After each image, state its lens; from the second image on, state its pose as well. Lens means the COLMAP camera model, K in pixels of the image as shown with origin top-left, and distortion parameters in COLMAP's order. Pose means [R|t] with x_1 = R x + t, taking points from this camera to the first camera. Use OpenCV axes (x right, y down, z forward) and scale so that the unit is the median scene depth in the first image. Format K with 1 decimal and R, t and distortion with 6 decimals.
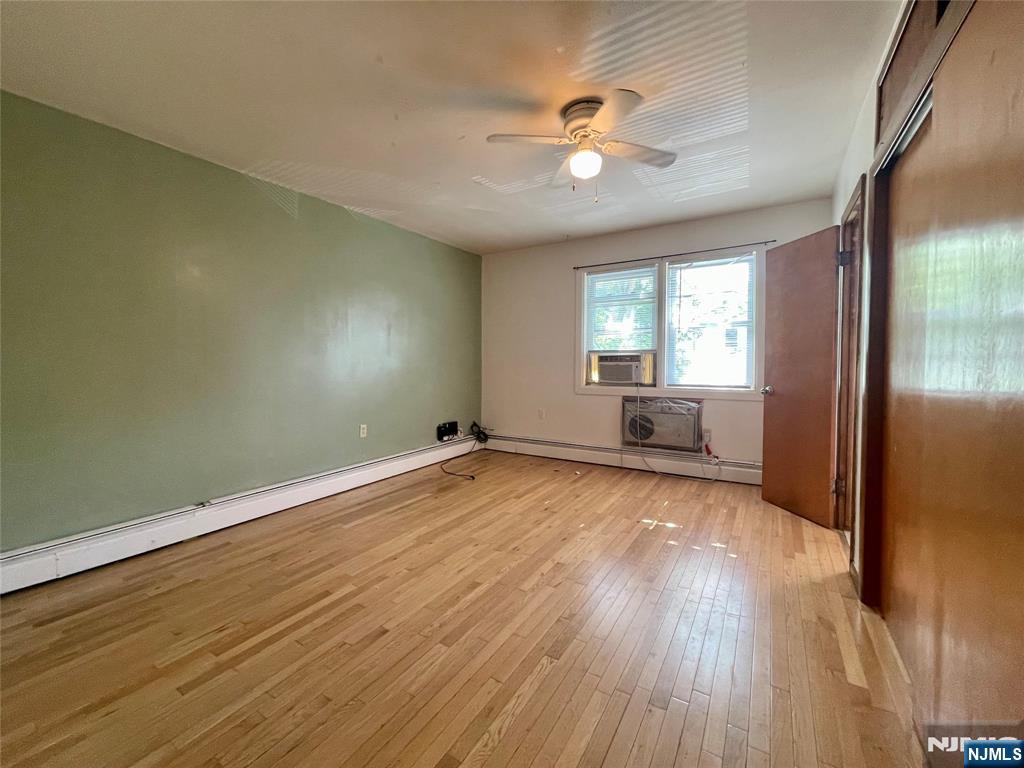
lens RADIAL K [[416.4, 0, 515.4], [0, 416.4, 381.3], [0, 0, 1]] dist [-0.001074, 0.000826]
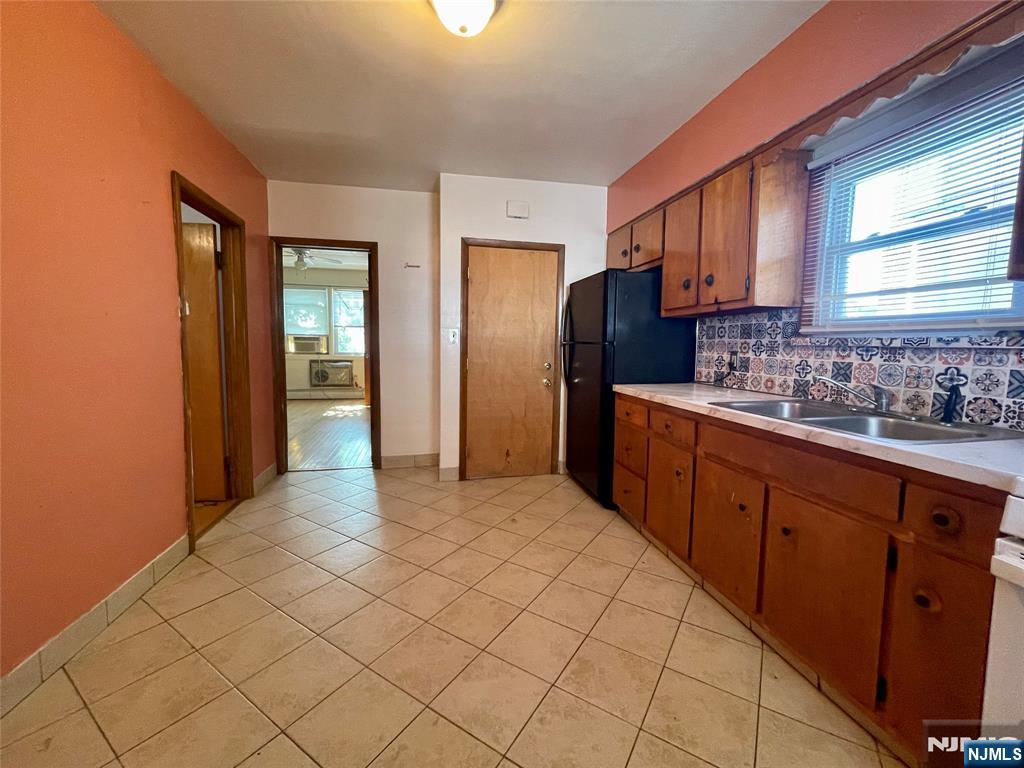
lens RADIAL K [[416.4, 0, 514.6], [0, 416.4, 381.9], [0, 0, 1]] dist [-0.001074, 0.000826]
pose [[0.720320, -0.046185, 0.692102, -0.410061], [0.005075, 0.998105, 0.061324, 0.028806], [-0.693623, -0.040660, 0.719190, -1.057193]]
